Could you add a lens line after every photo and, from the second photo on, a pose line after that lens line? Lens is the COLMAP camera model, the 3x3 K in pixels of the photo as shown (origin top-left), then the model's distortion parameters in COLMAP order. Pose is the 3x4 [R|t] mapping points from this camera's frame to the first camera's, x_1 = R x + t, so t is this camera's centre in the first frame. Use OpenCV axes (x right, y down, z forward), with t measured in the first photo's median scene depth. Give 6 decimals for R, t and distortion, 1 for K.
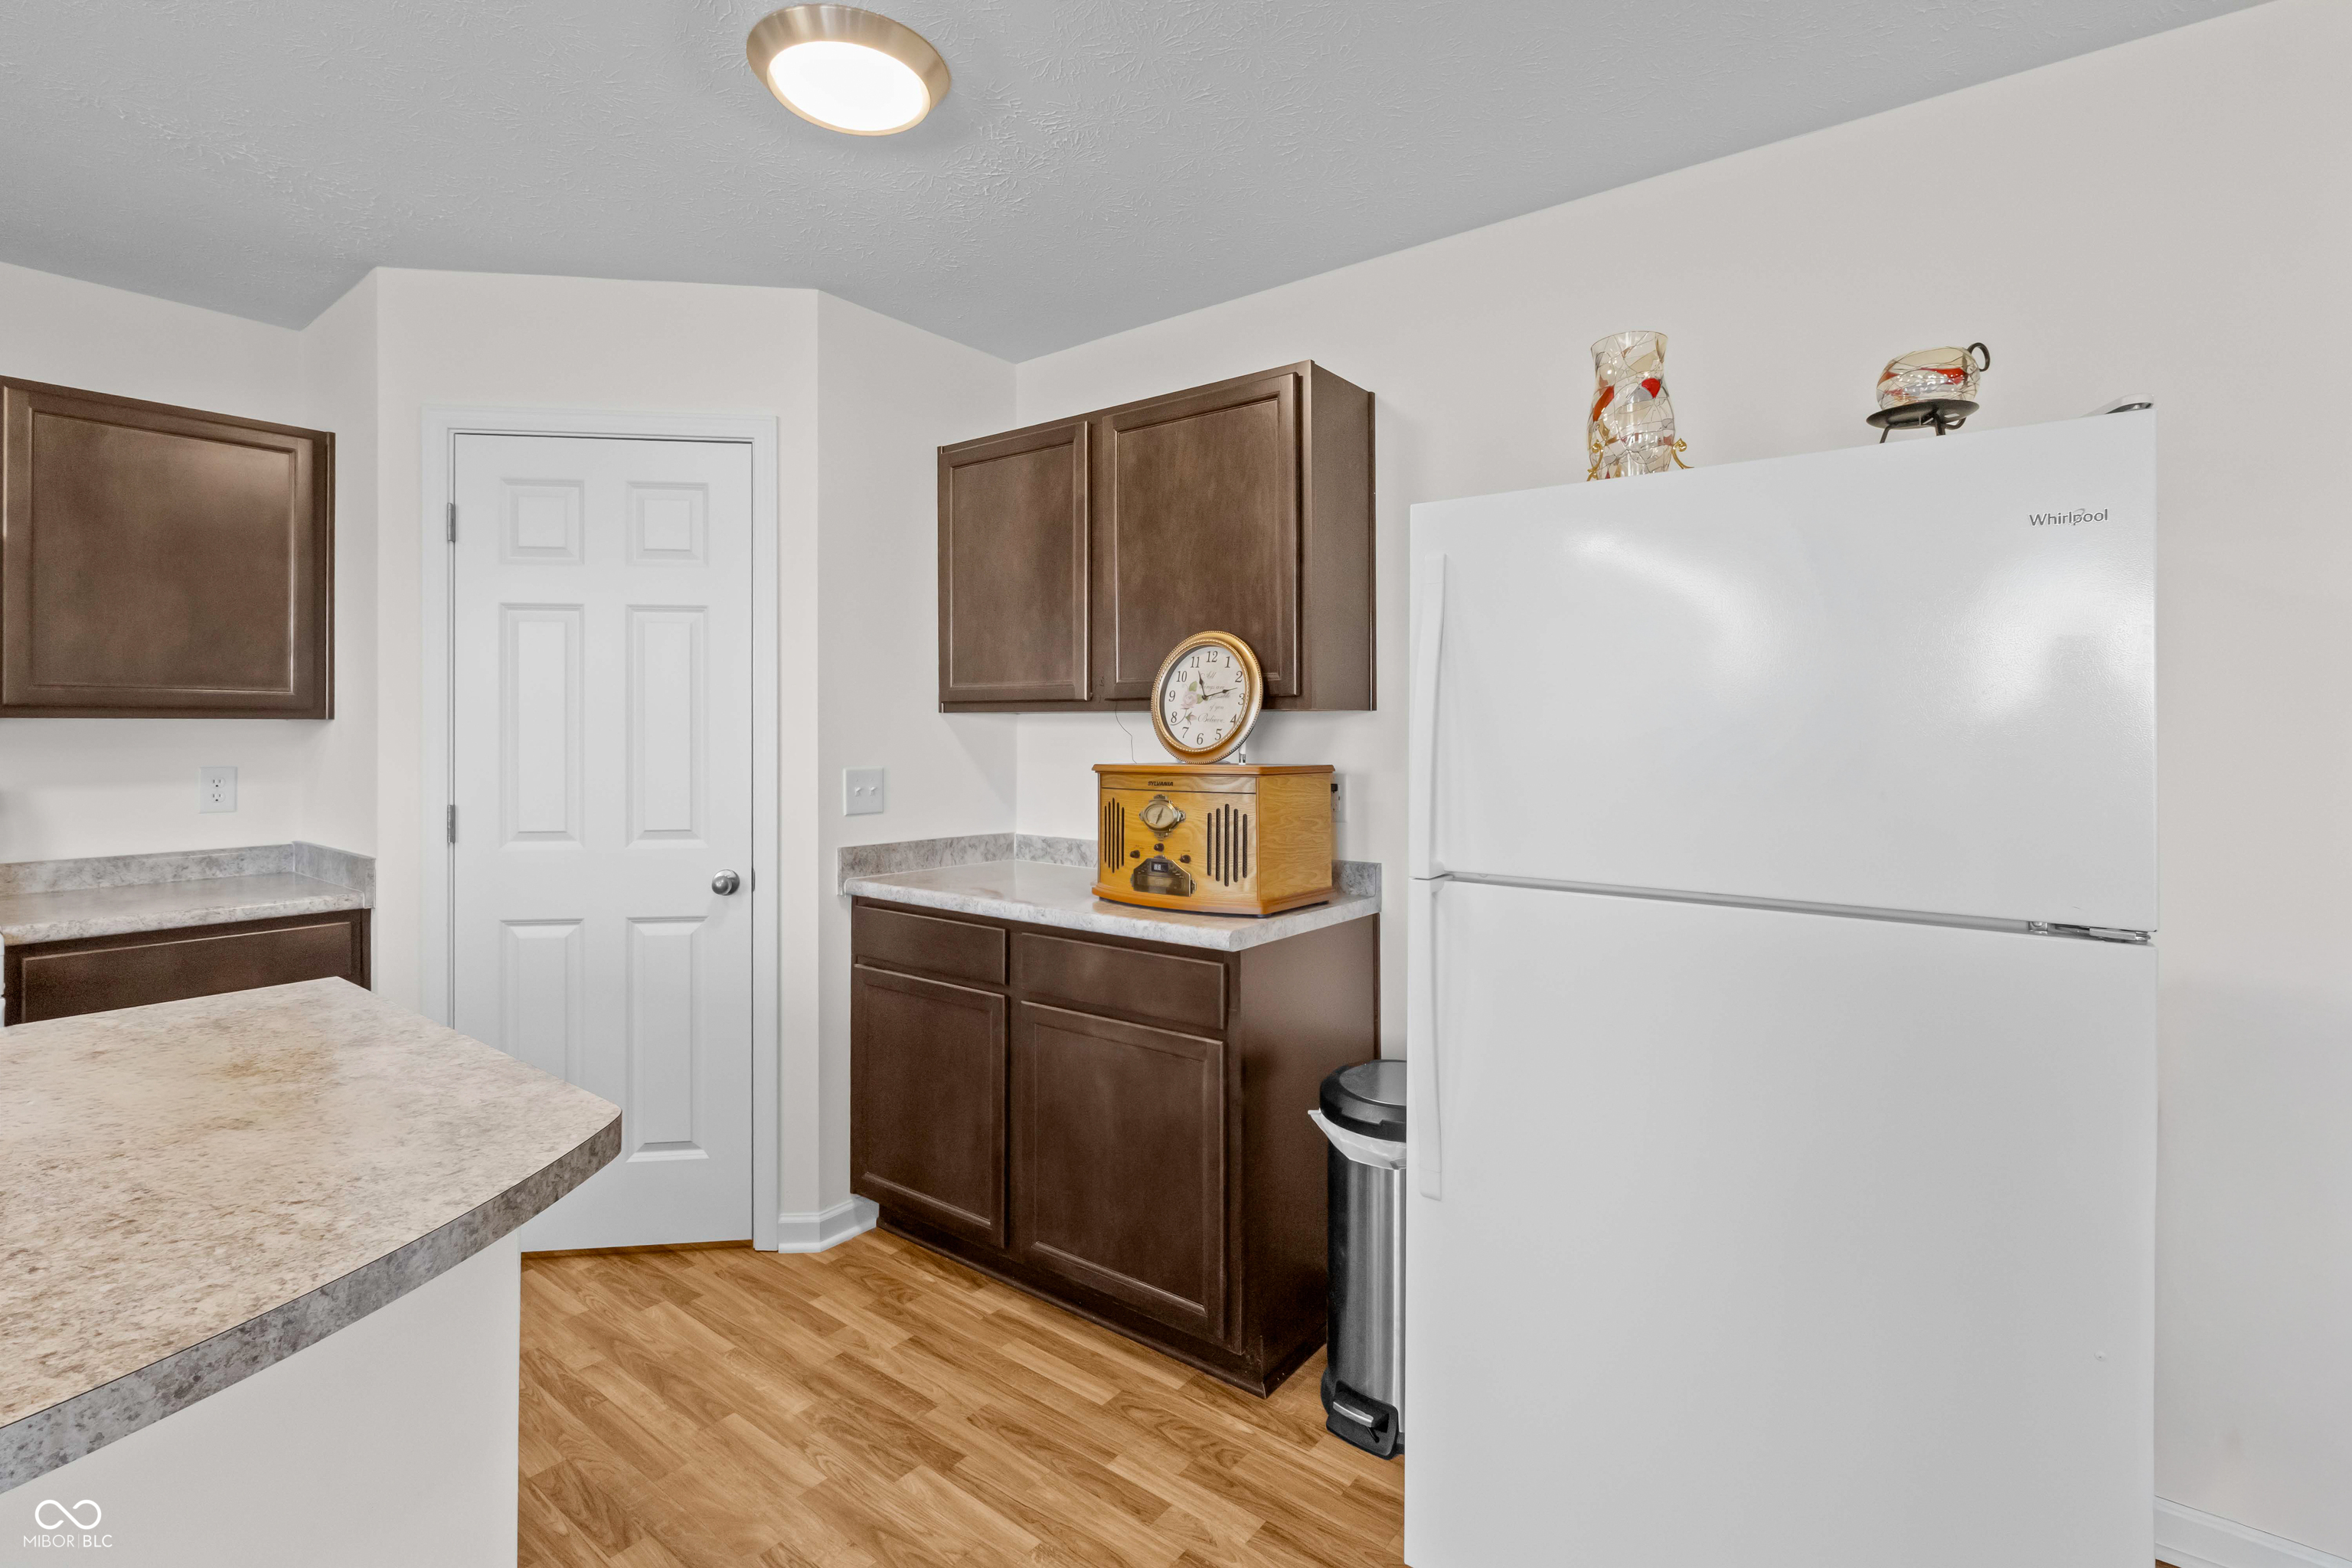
lens RADIAL K [[1093.6, 0, 1161.9], [0, 1093.6, 724.0], [0, 0, 1]] dist [-0.000807, 0.001418]
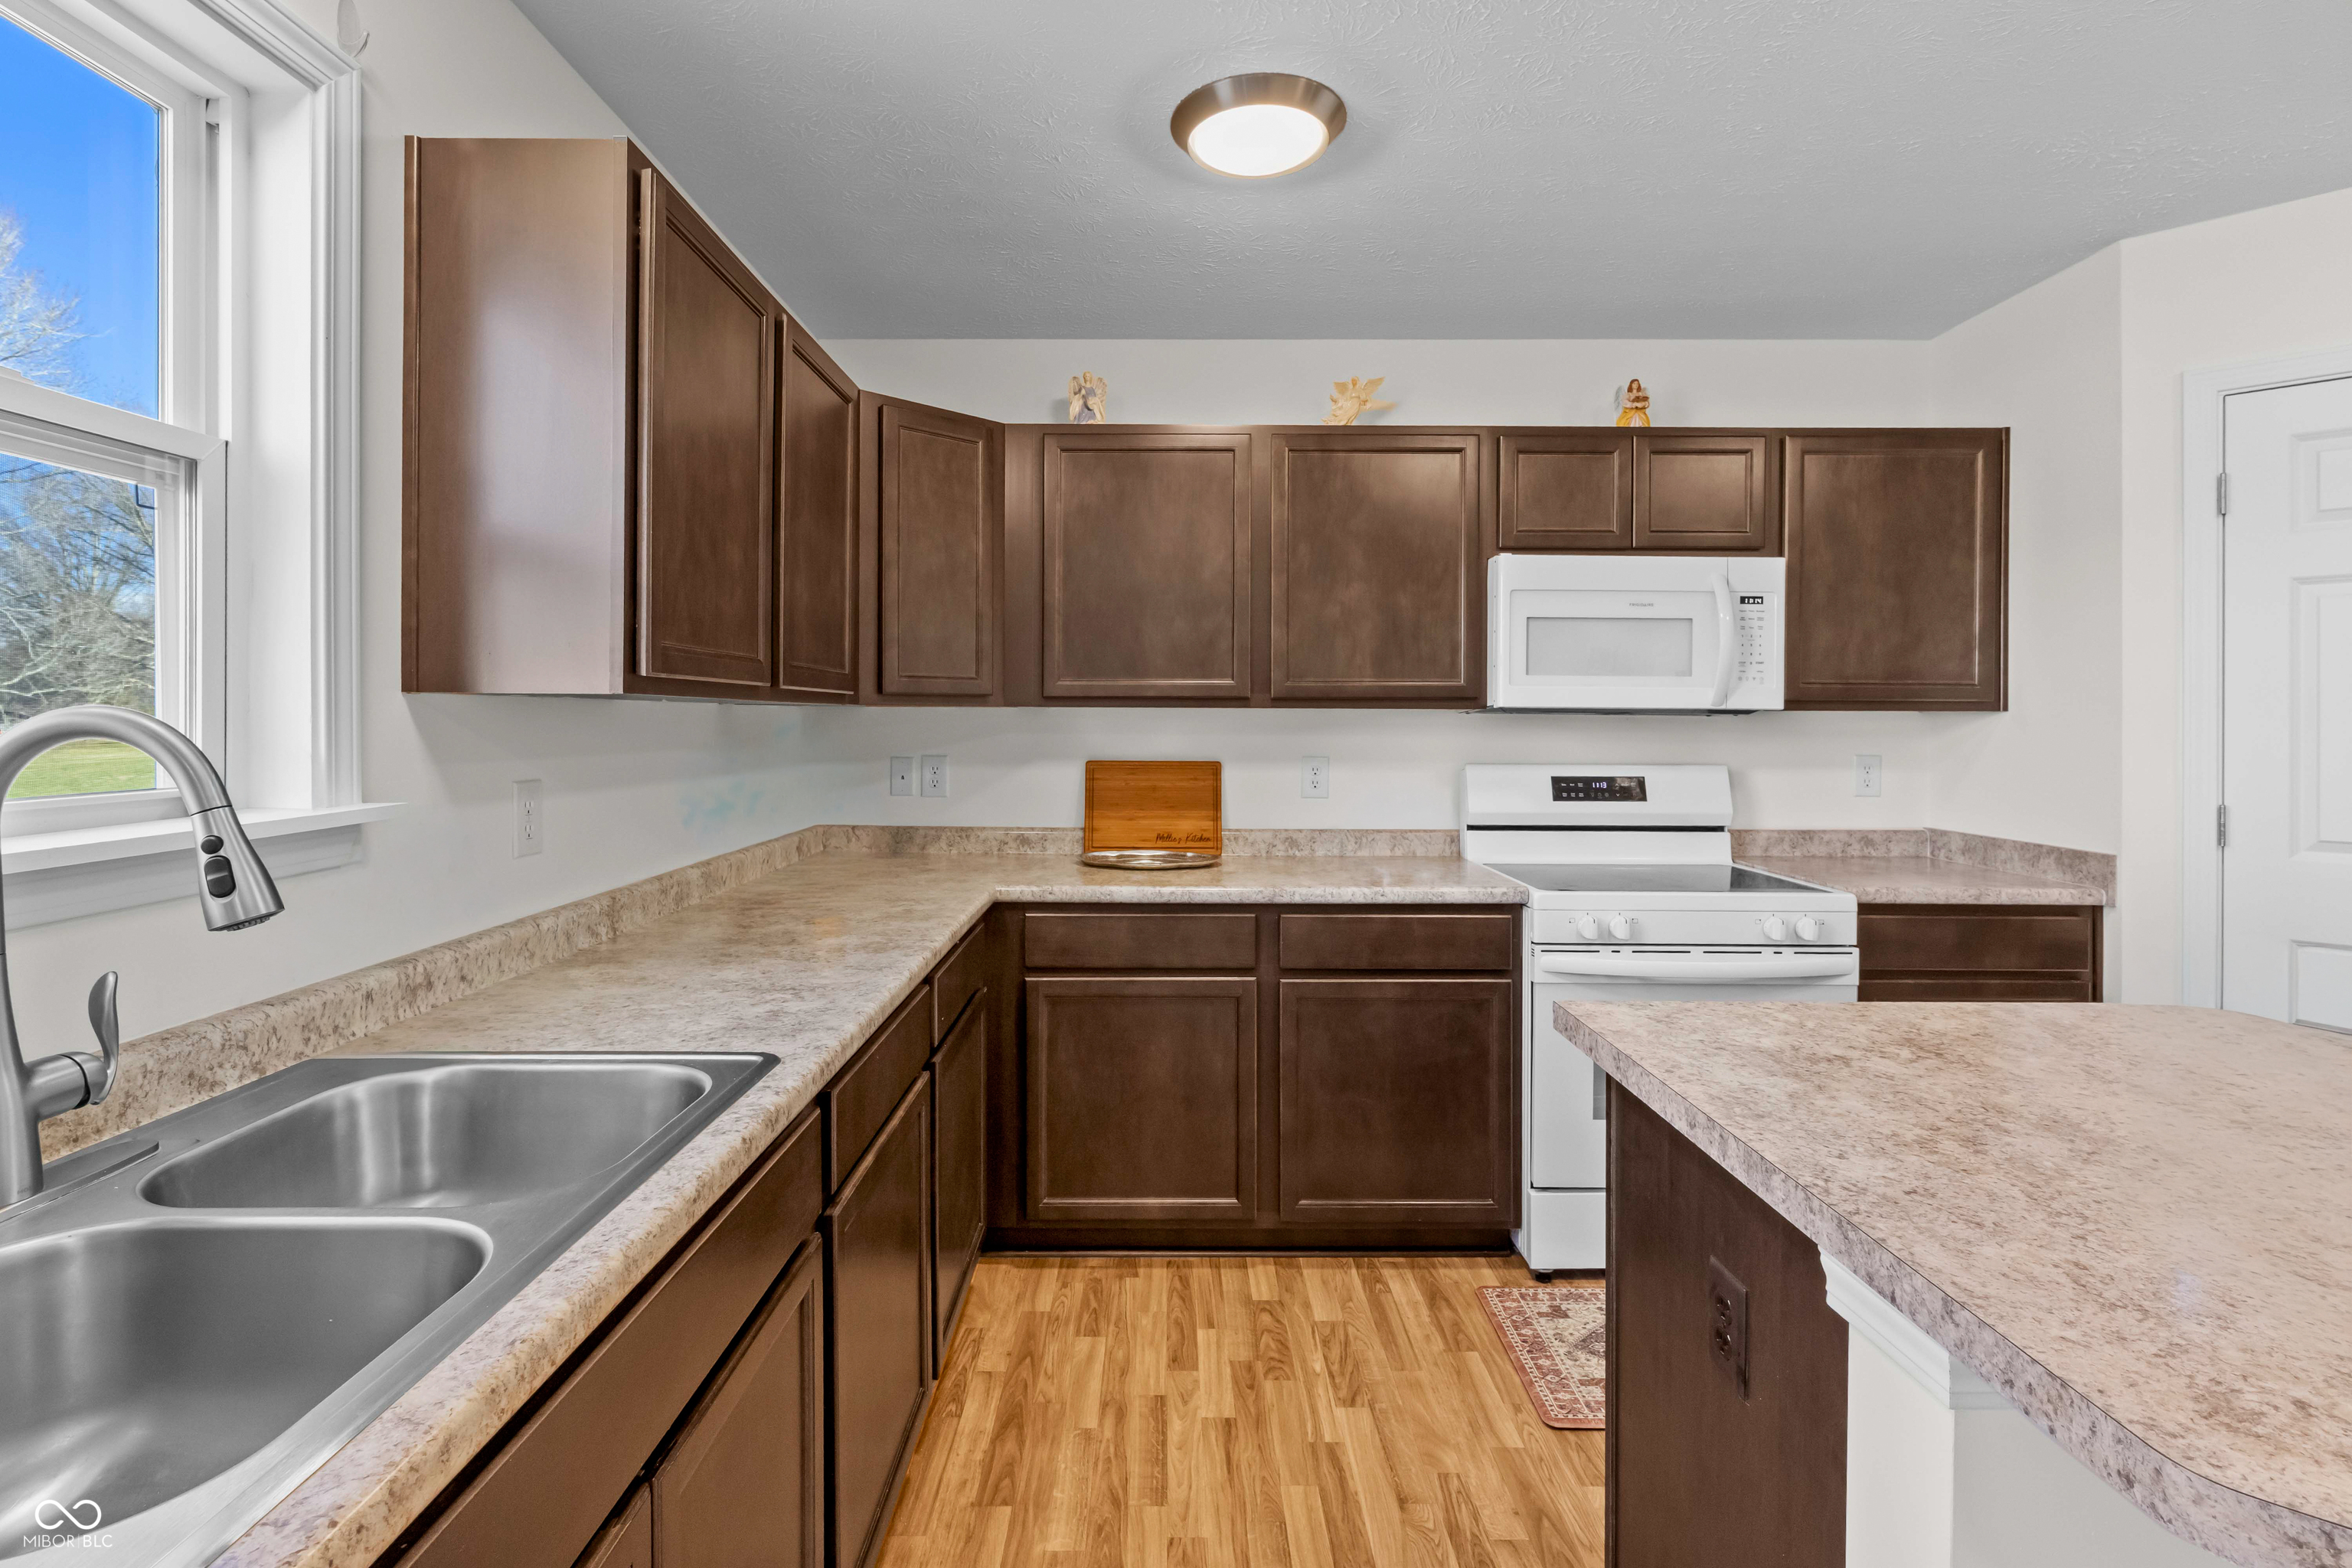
lens RADIAL K [[1093.6, 0, 1182.0], [0, 1093.6, 719.6], [0, 0, 1]] dist [-0.000807, 0.001418]
pose [[0.617618, 0.003017, -0.786473, -0.470296], [-0.002029, 0.999995, 0.002243, 0.002822], [0.786476, 0.000211, 0.617621, -0.242579]]
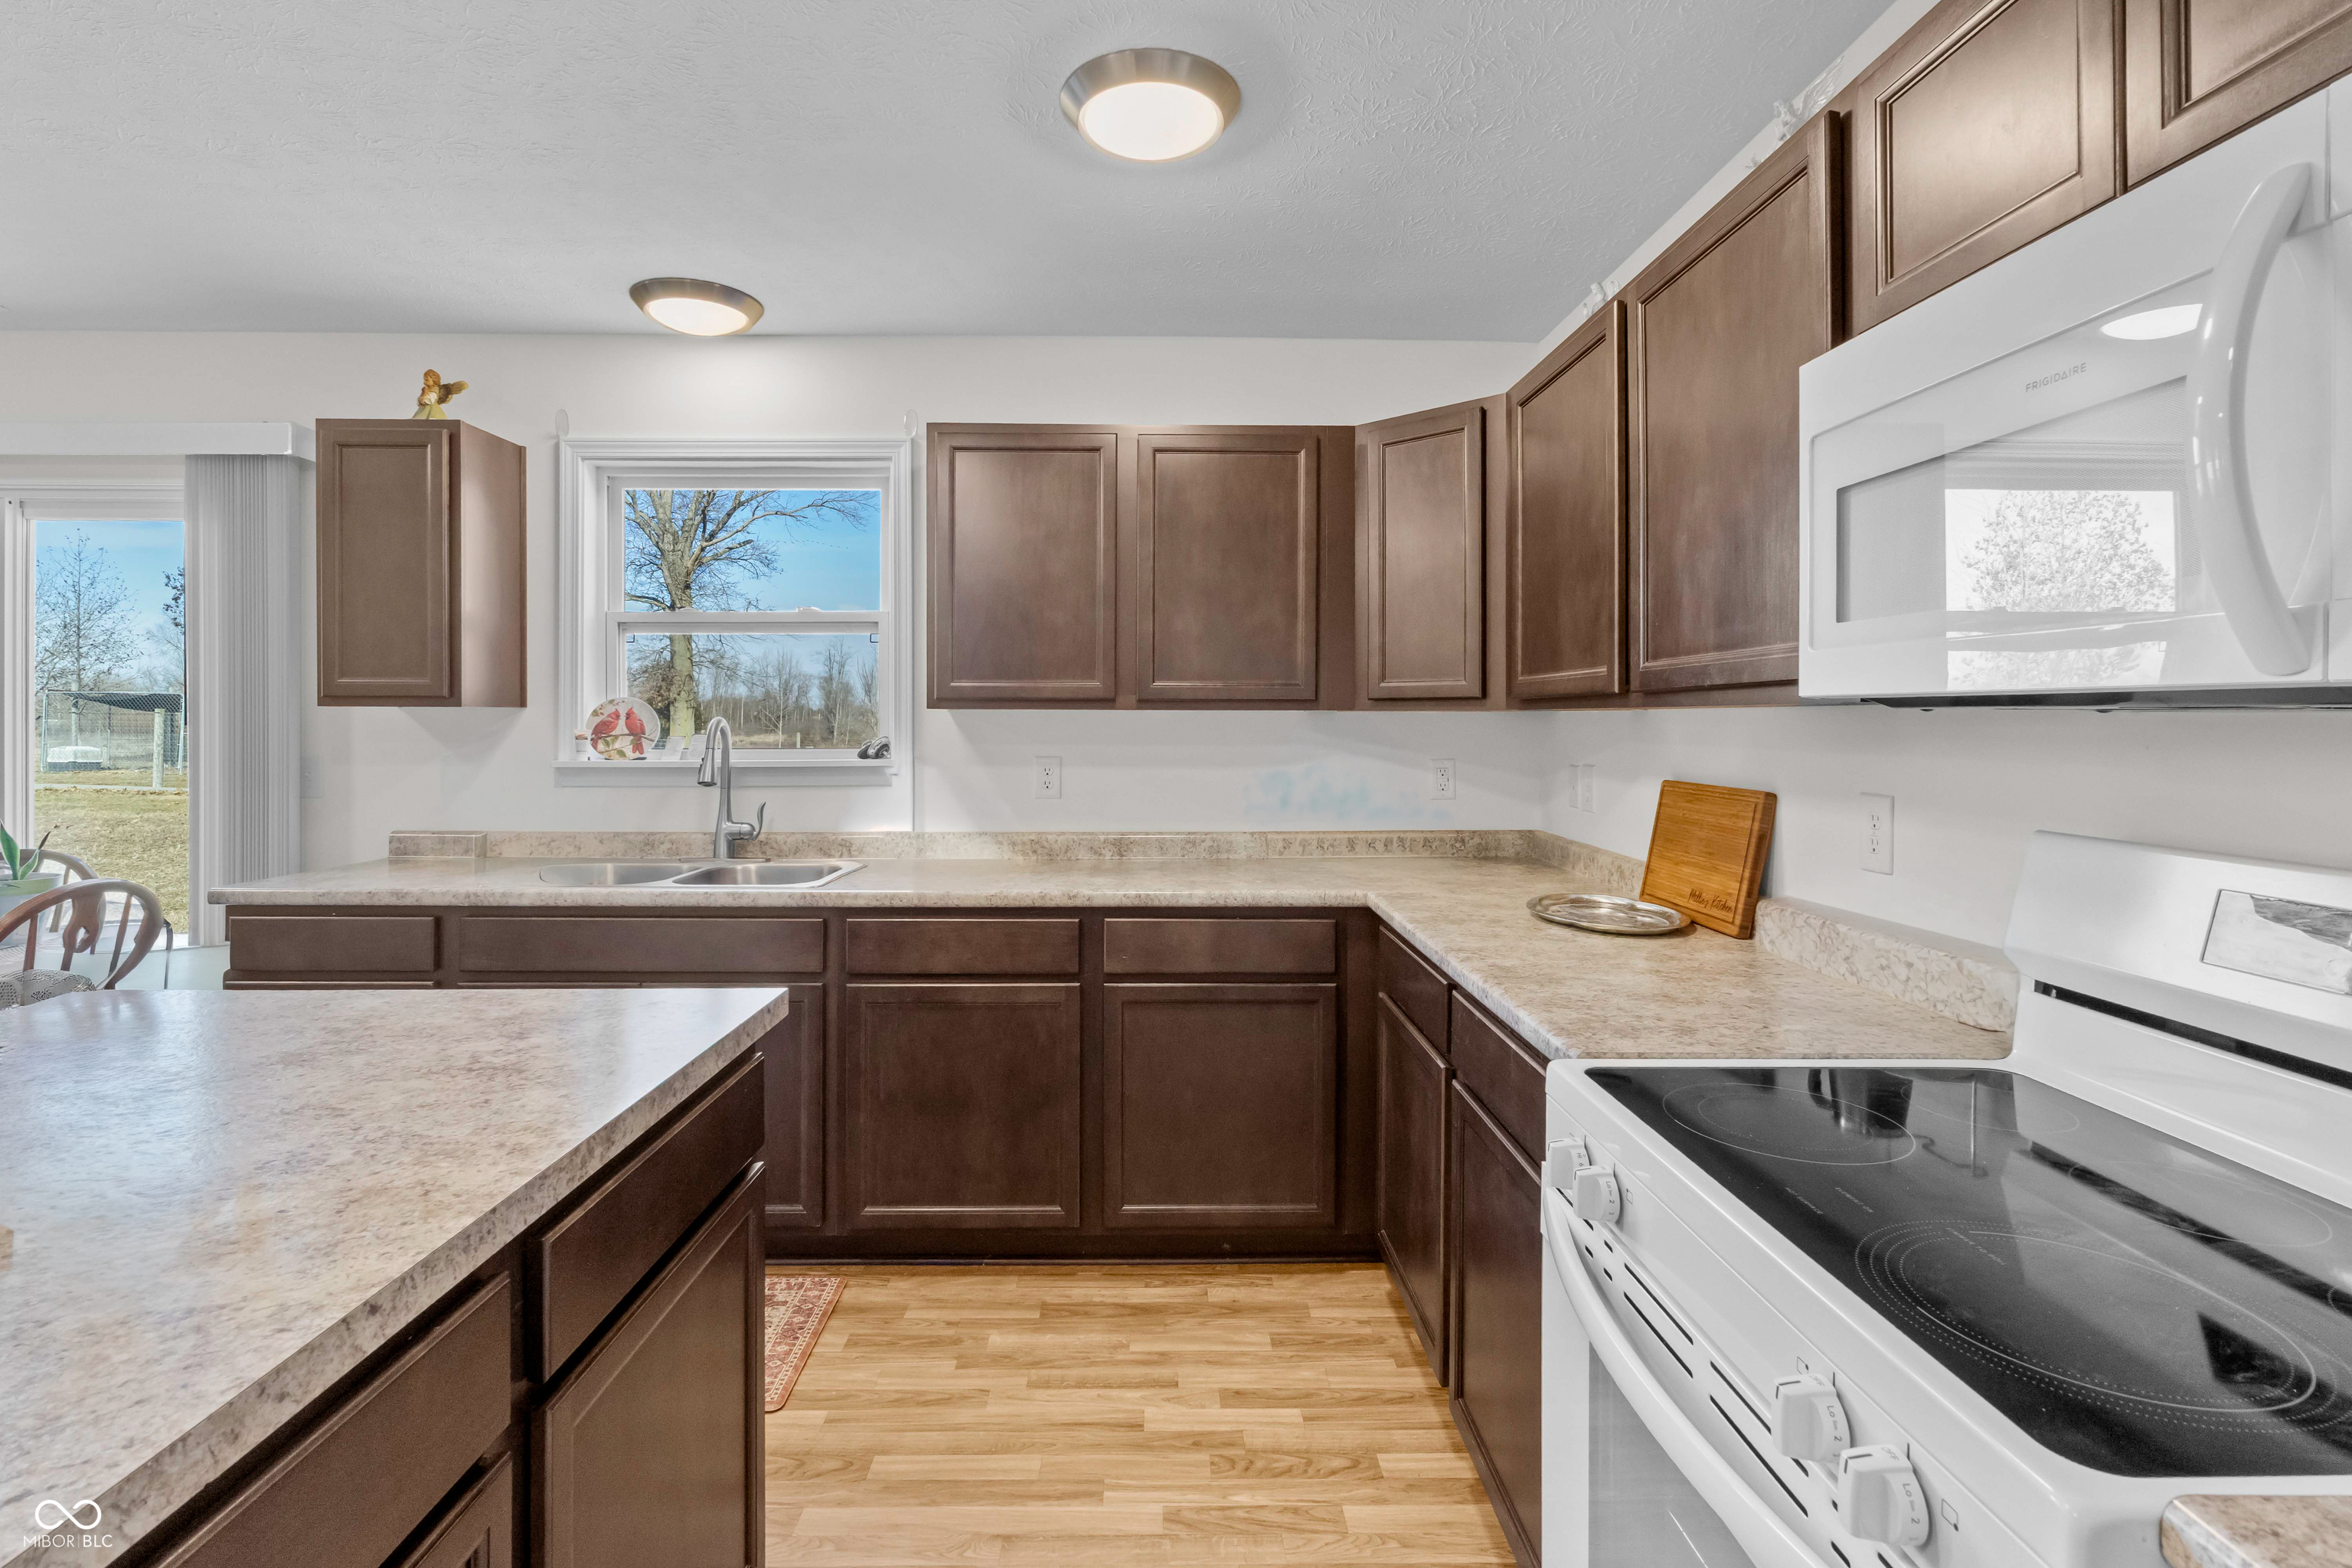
lens RADIAL K [[1217.1, 0, 1173.7], [0, 1217.1, 701.8], [0, 0, 1]] dist [0.023814, 0.000502]
pose [[-0.789138, -0.008986, -0.614150, -0.532171], [-0.001886, 0.999924, -0.012207, -0.001176], [0.614213, -0.008474, -0.789095, 0.979746]]
